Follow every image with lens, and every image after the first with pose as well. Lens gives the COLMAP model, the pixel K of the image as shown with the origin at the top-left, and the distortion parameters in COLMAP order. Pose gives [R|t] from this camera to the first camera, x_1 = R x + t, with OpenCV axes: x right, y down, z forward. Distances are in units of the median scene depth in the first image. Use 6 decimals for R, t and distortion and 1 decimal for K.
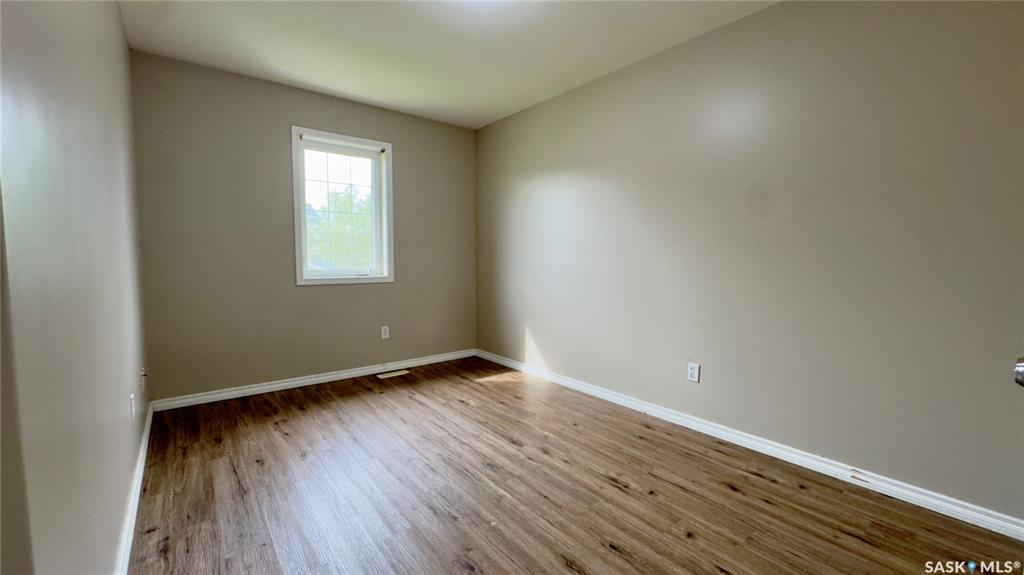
lens RADIAL K [[409.9, 0, 507.8], [0, 409.9, 280.3], [0, 0, 1]] dist [0.009423, 0.000021]
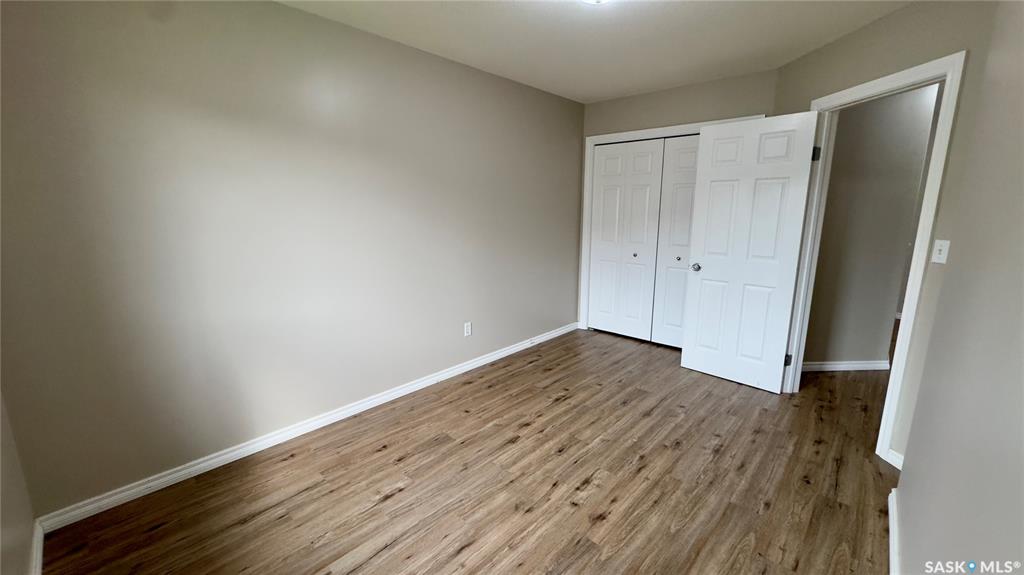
lens RADIAL K [[409.9, 0, 509.0], [0, 409.9, 290.1], [0, 0, 1]] dist [0.009423, 0.000021]
pose [[-0.153628, -0.199663, 0.967746, -0.878342], [0.054576, 0.976163, 0.210063, -0.182739], [-0.986620, 0.085087, -0.139069, 1.101344]]
